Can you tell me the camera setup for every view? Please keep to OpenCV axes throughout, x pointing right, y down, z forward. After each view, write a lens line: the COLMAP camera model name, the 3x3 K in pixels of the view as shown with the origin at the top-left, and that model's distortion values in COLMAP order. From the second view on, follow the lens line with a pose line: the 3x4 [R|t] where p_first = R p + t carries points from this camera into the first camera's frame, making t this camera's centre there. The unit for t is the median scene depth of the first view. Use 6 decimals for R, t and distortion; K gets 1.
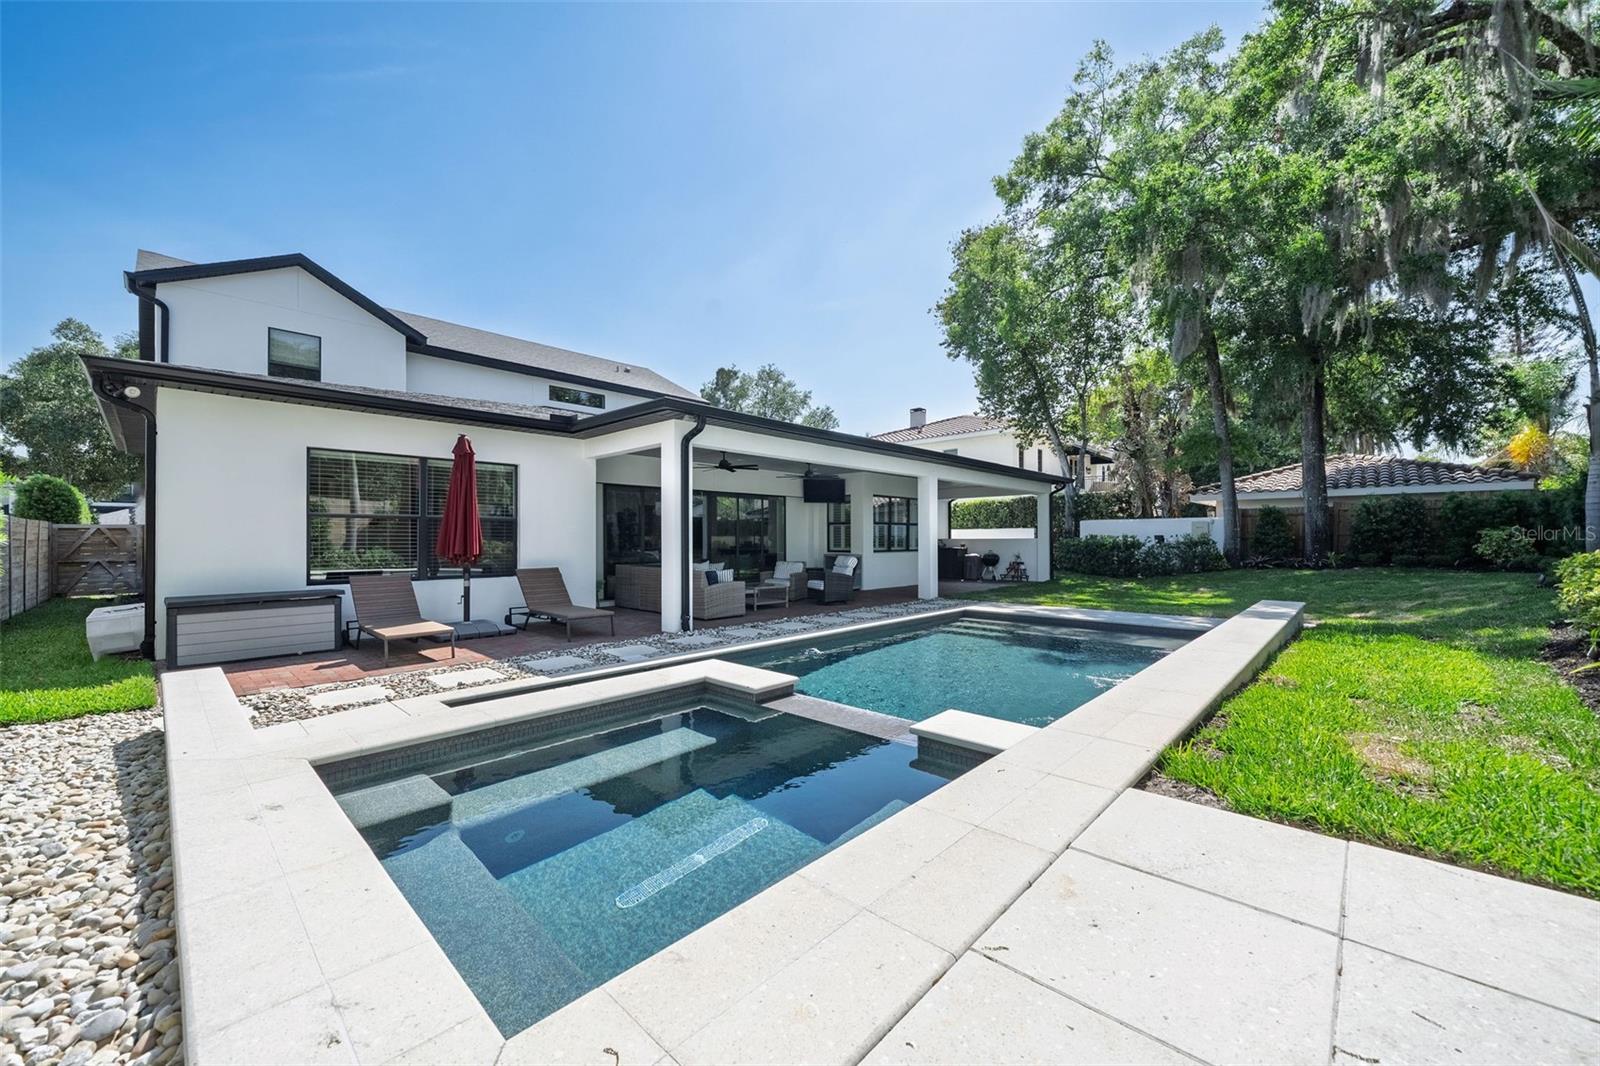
lens RADIAL K [[608.4, 0, 800.0], [0, 608.4, 533.0], [0, 0, 1]] dist [-0.000544, -0.000027]
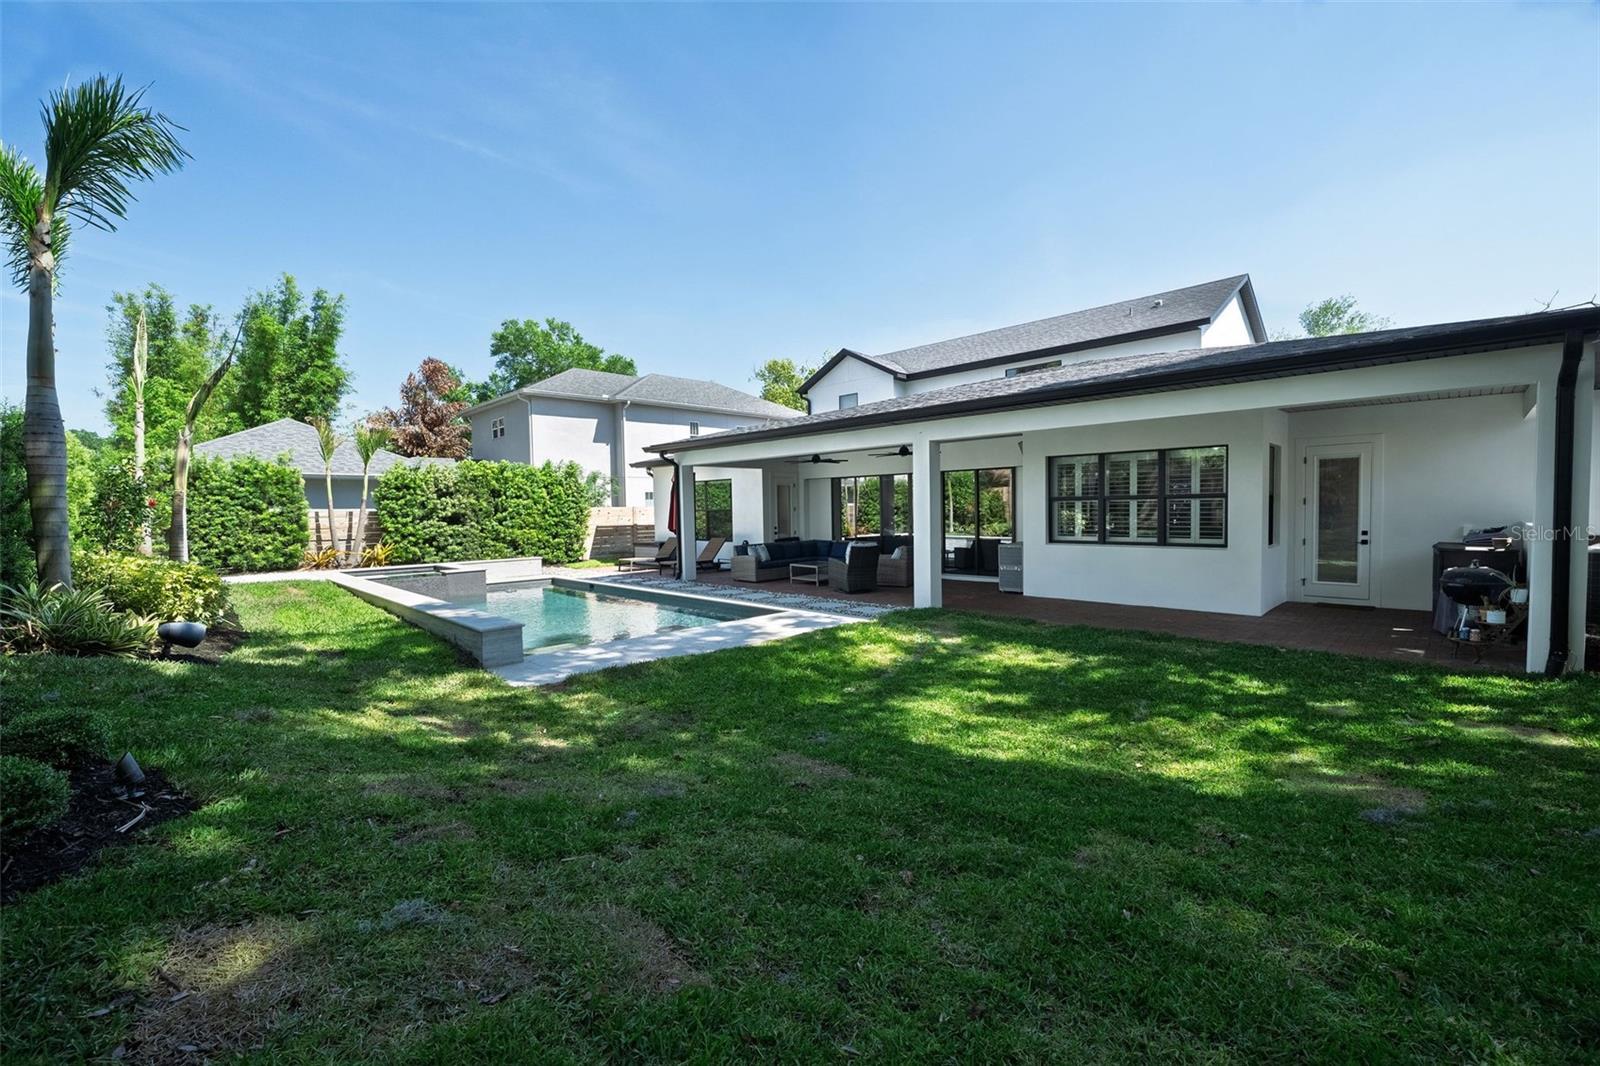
lens RADIAL K [[654.9, 0, 800.0], [0, 654.9, 533.0], [0, 0, 1]] dist [-0.001112, -0.000105]
pose [[-0.049252, 0.045889, -0.997732, 0.826421], [0.026885, 0.998643, 0.044604, -0.019828], [0.998424, -0.024627, -0.050419, 0.738557]]
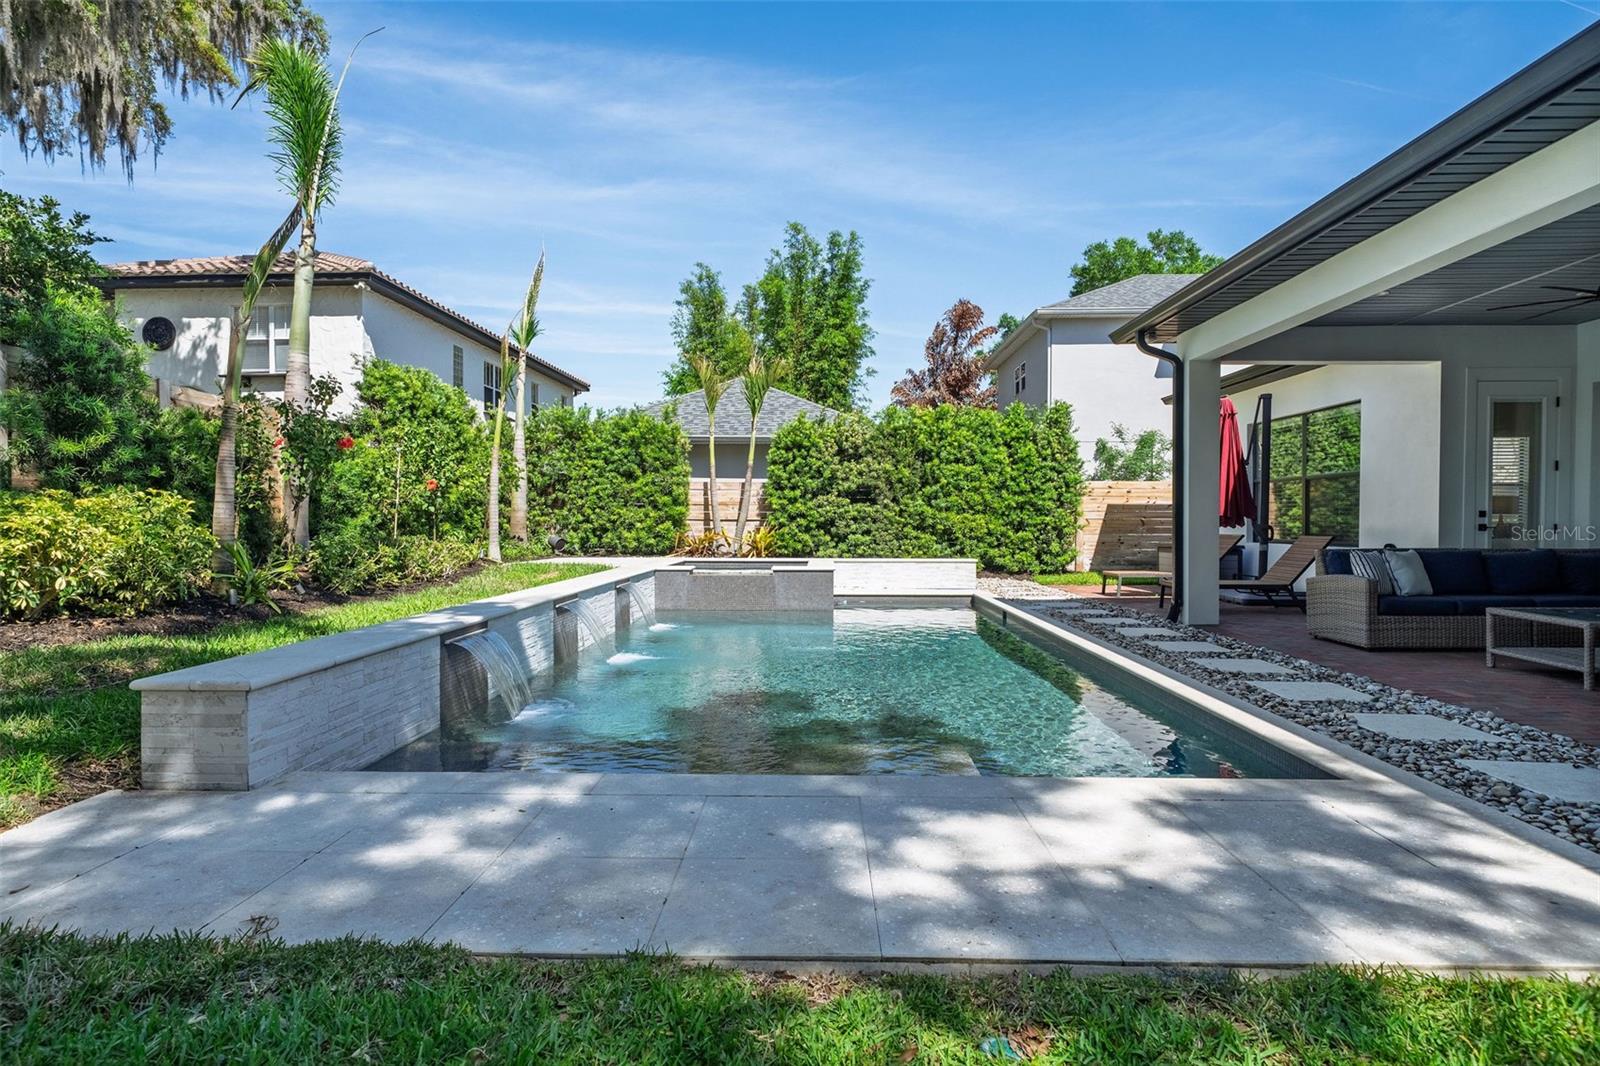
lens RADIAL K [[843.7, 0, 800.0], [0, 843.7, 533.0], [0, 0, 1]] dist [0.000288, 0.000265]
pose [[-0.755996, 0.015441, -0.654394, 0.428425], [0.009404, 0.999875, 0.012729, 0.019661], [0.654508, 0.003469, -0.756047, 0.764985]]
